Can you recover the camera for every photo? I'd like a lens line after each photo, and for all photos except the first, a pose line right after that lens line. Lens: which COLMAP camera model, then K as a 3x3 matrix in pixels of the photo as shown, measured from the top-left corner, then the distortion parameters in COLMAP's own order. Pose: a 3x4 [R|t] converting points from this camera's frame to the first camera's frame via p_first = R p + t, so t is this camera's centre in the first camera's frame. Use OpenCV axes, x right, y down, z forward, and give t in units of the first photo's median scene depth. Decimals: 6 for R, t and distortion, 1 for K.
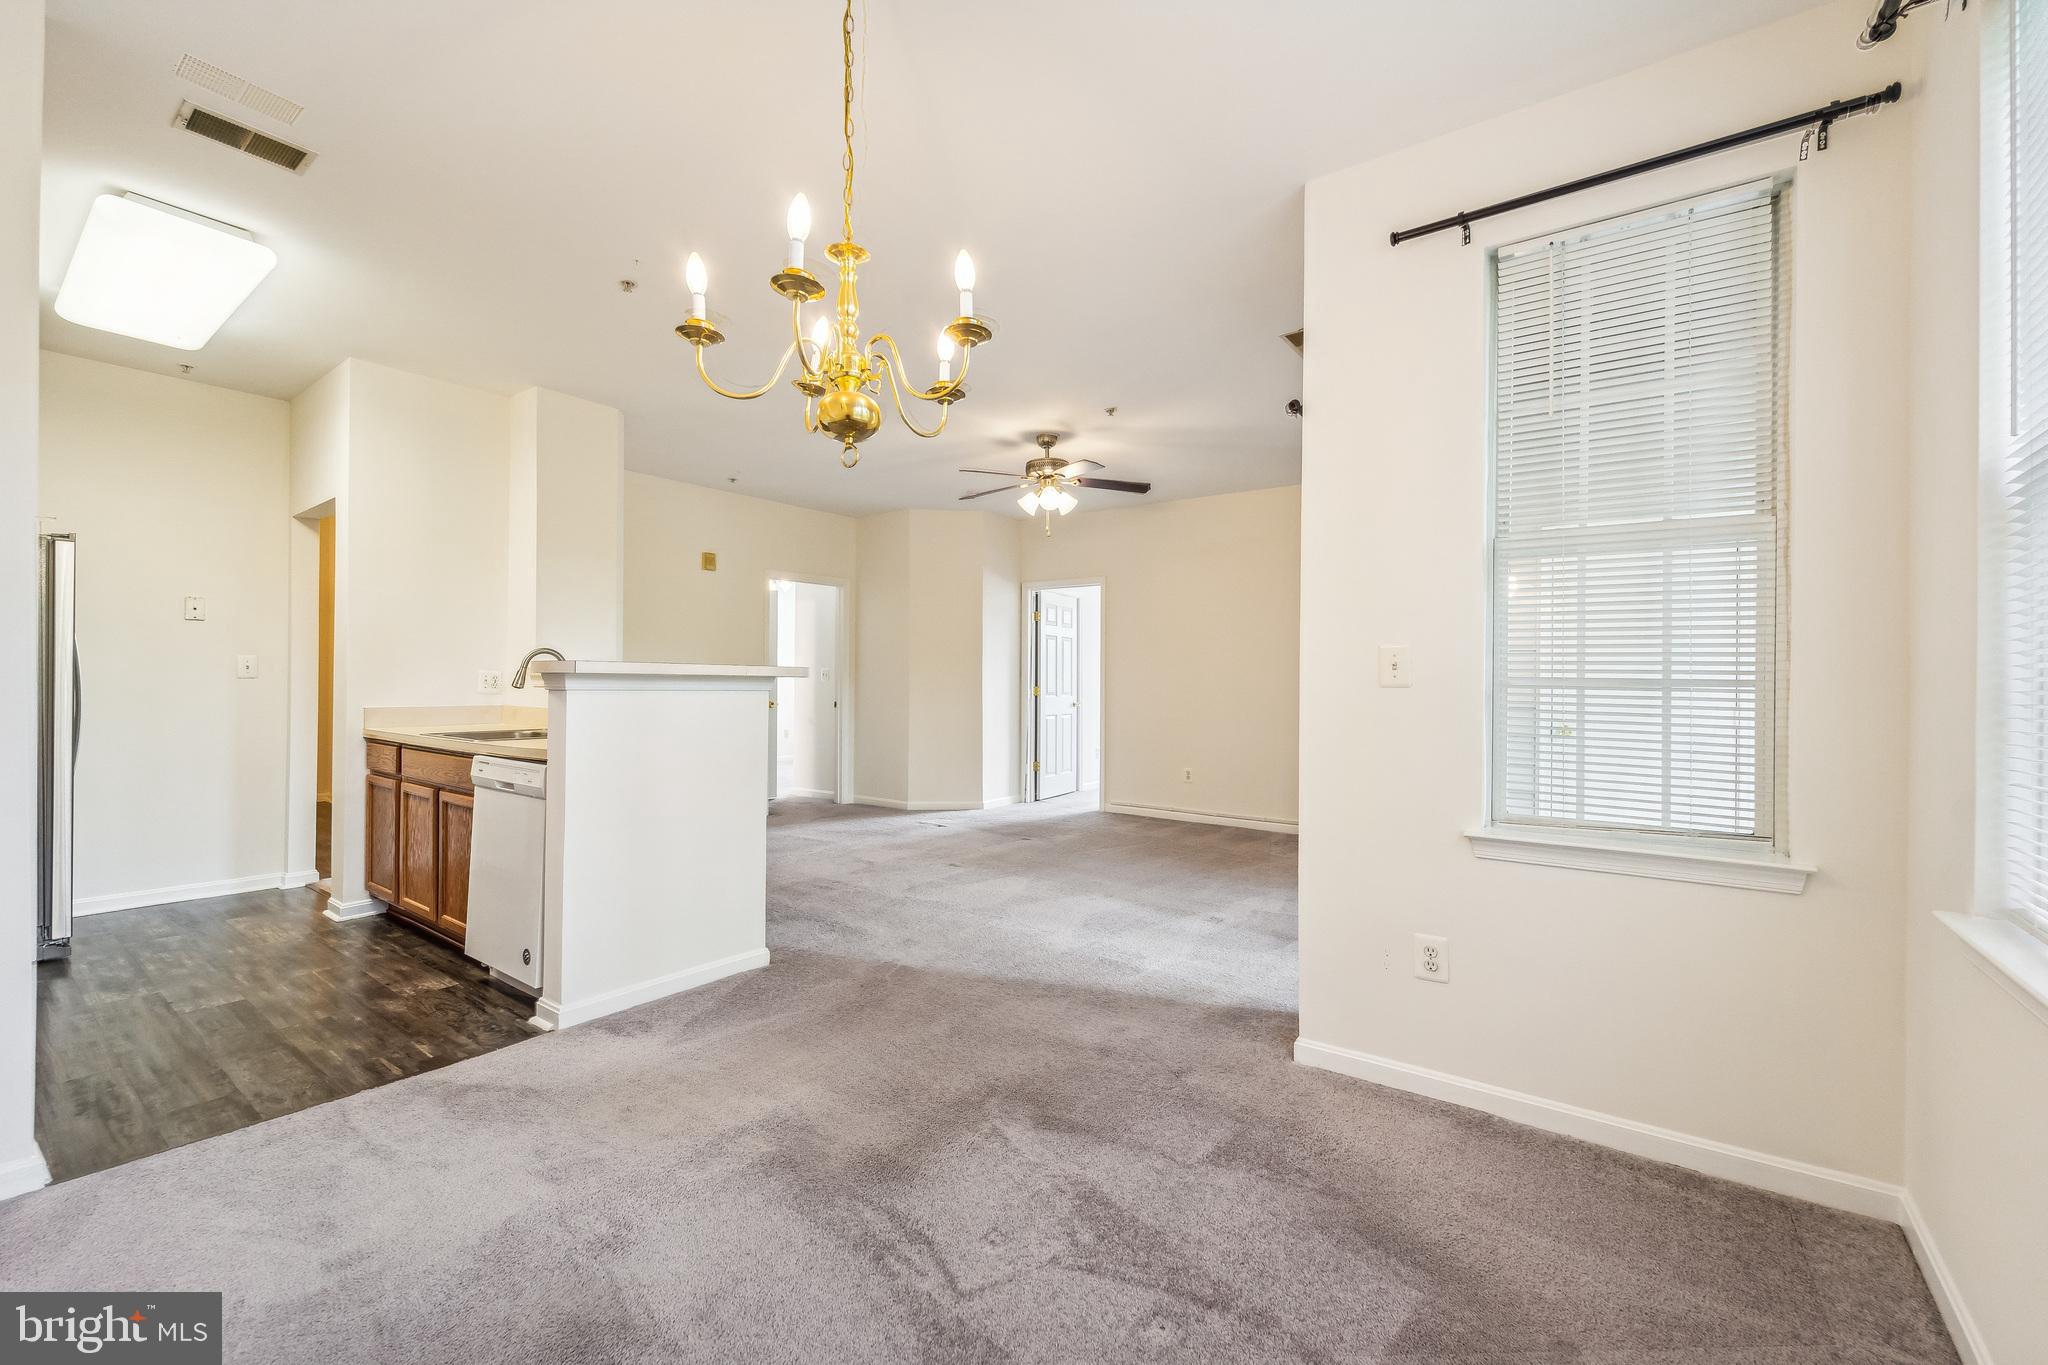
lens RADIAL K [[847.1, 0, 1030.6], [0, 847.1, 680.8], [0, 0, 1]] dist [-0.002443, -0.000601]
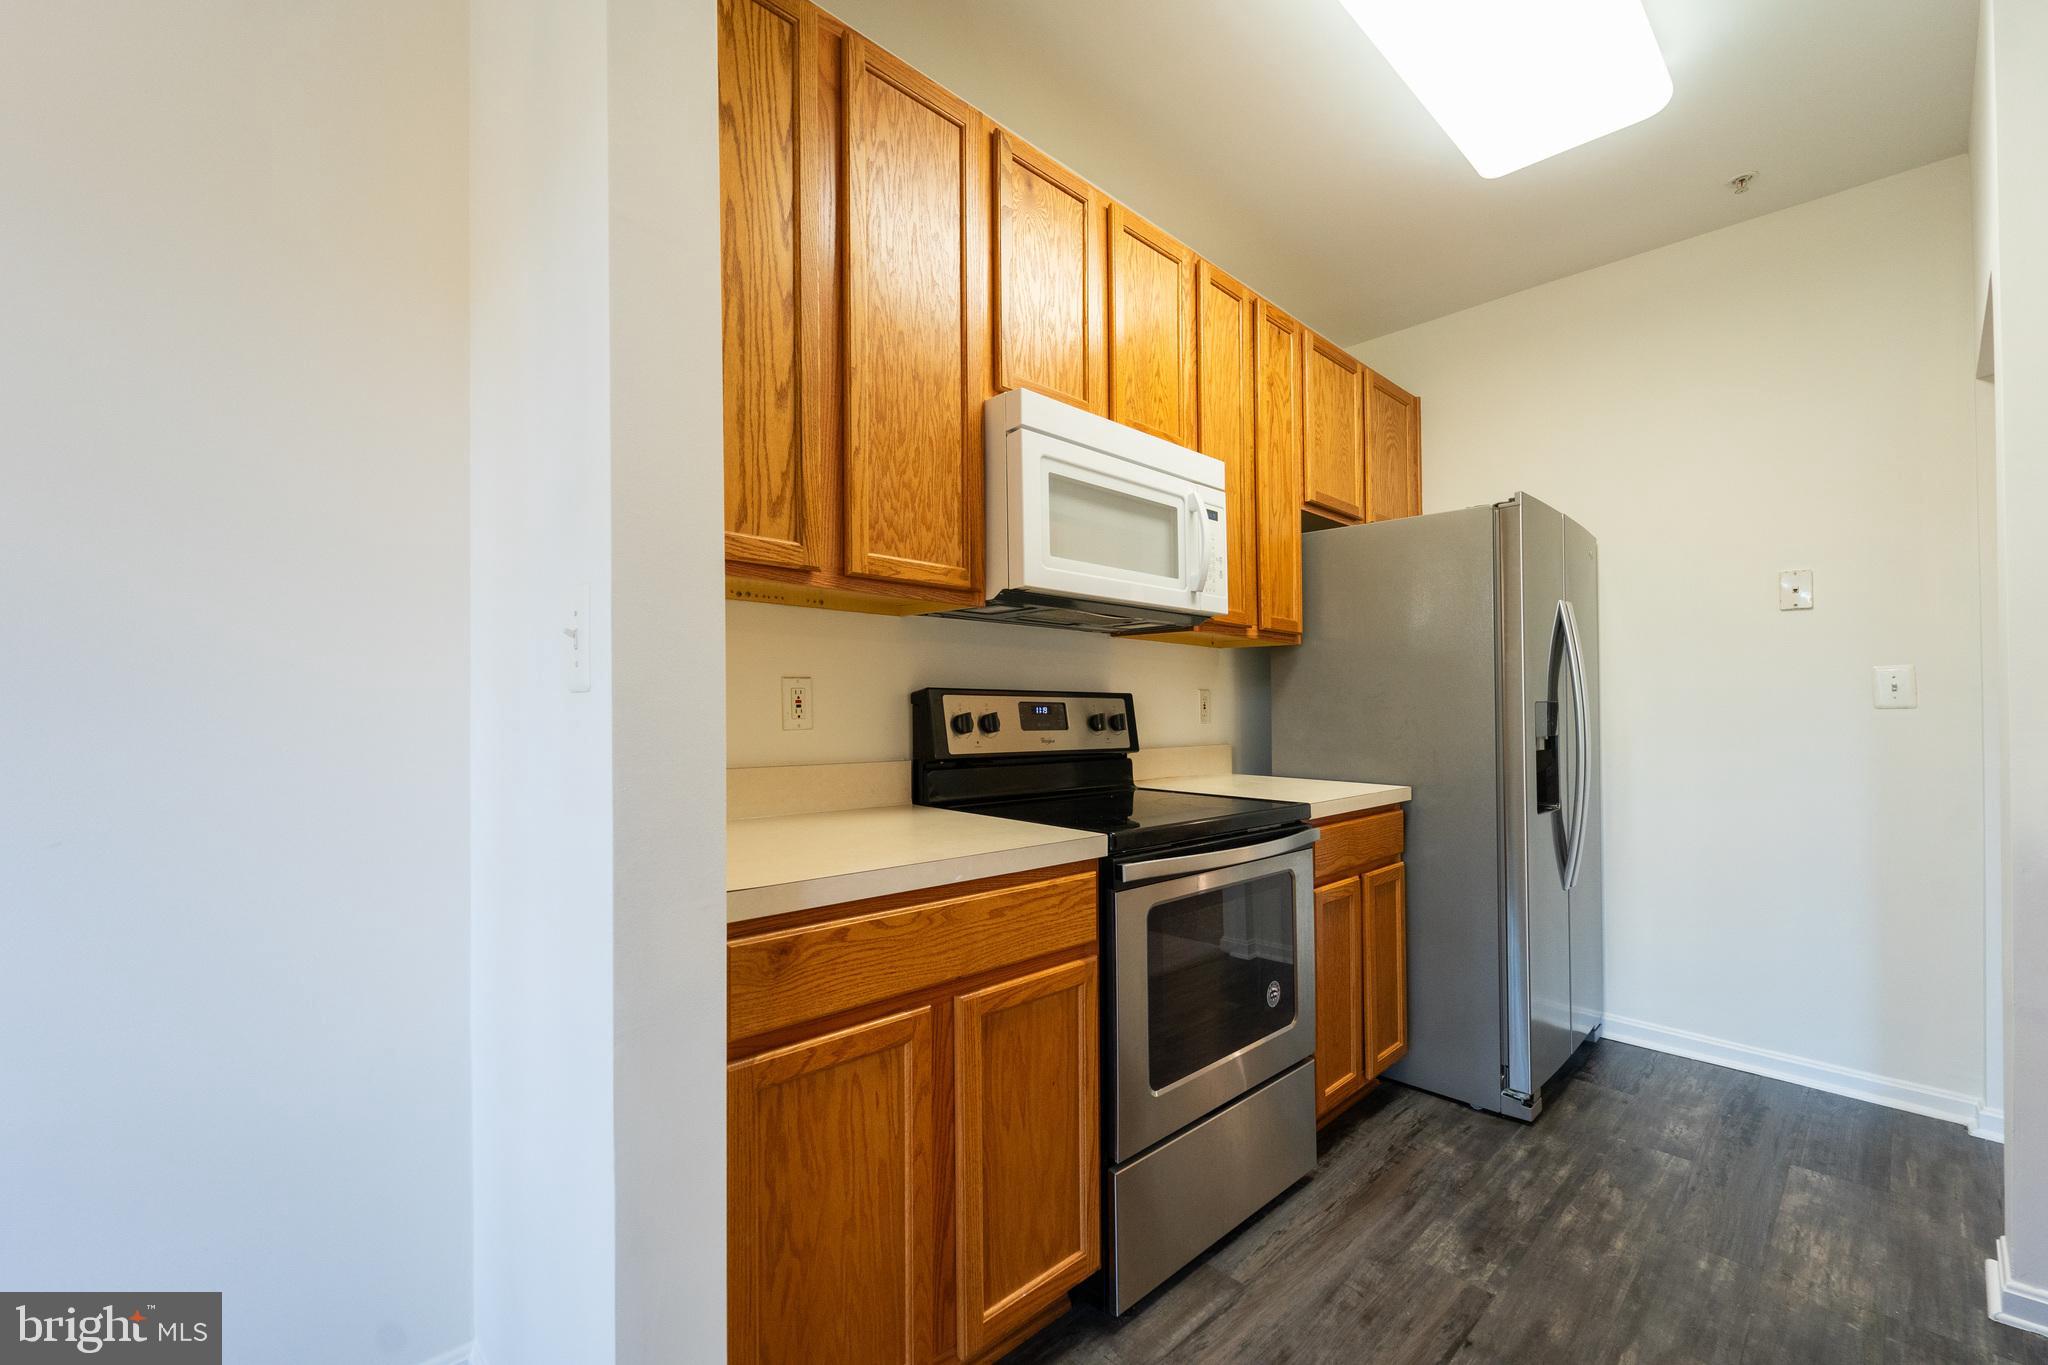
lens RADIAL K [[847.1, 0, 1030.6], [0, 847.1, 680.8], [0, 0, 1]] dist [-0.002443, -0.000601]
pose [[-0.188247, -0.038718, -0.981358, -0.331418], [-0.003039, 0.999241, -0.038840, 0.001797], [0.982117, -0.004329, -0.188221, 0.614902]]
